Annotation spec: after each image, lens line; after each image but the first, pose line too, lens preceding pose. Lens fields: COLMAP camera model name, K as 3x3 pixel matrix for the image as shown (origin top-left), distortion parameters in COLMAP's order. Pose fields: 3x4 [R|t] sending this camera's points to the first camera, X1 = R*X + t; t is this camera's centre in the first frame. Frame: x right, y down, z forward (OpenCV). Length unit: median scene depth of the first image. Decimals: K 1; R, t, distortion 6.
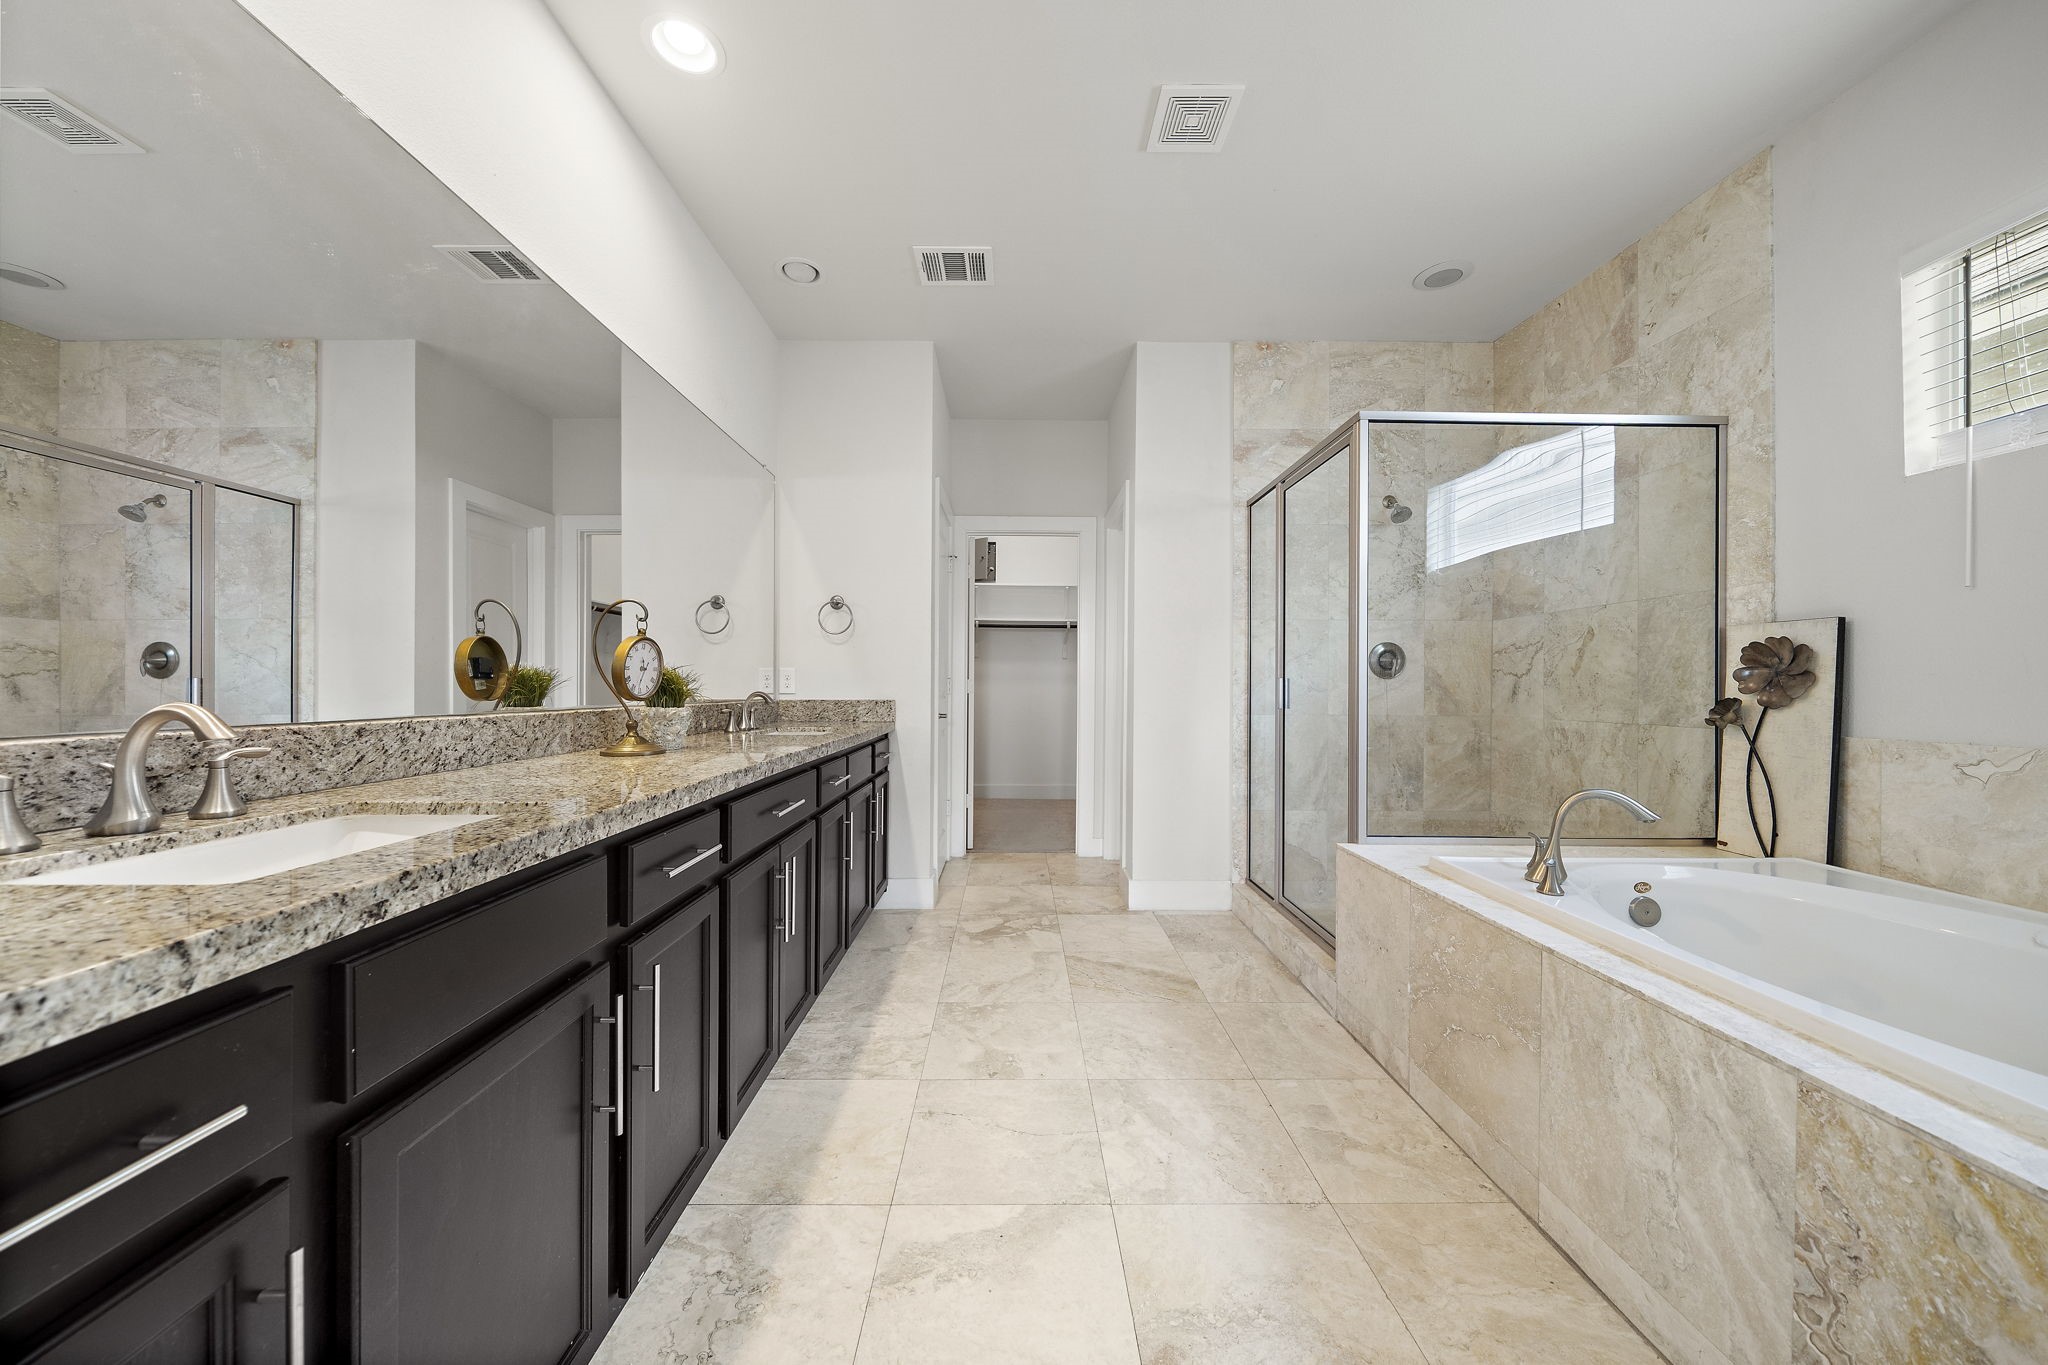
lens RADIAL K [[706.1, 0, 1017.3], [0, 706.1, 690.7], [0, 0, 1]] dist [-0.001027, -0.000098]
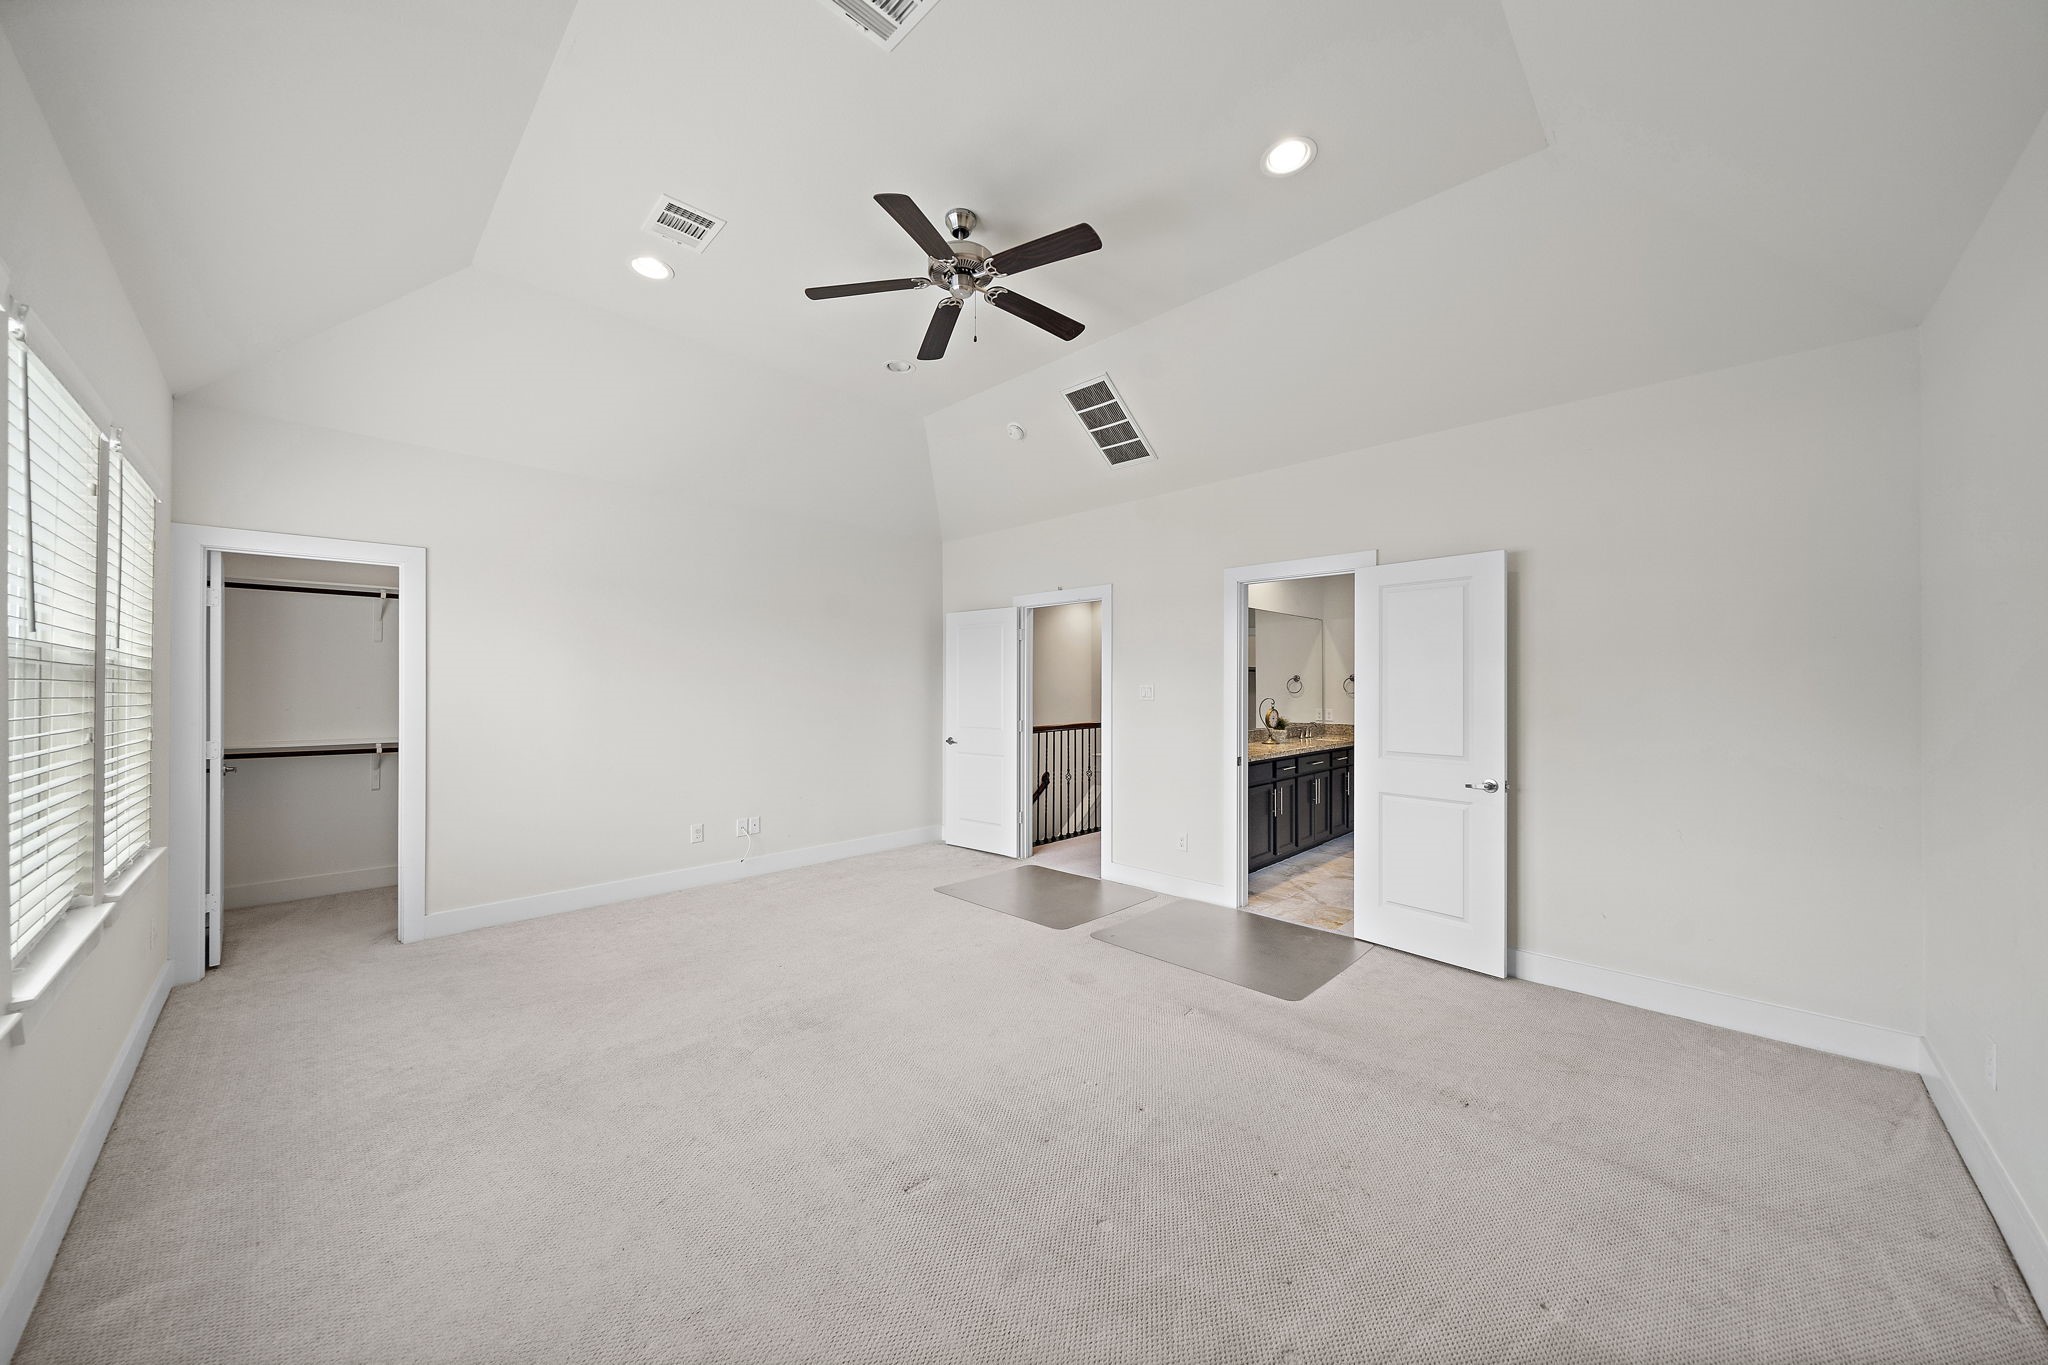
lens RADIAL K [[706.1, 0, 1017.3], [0, 706.1, 690.7], [0, 0, 1]] dist [-0.001027, -0.000098]
pose [[0.706062, -0.004890, -0.708133, 0.942579], [0.002470, 0.999987, -0.004443, -0.143098], [0.708145, 0.001388, 0.706065, -2.129073]]
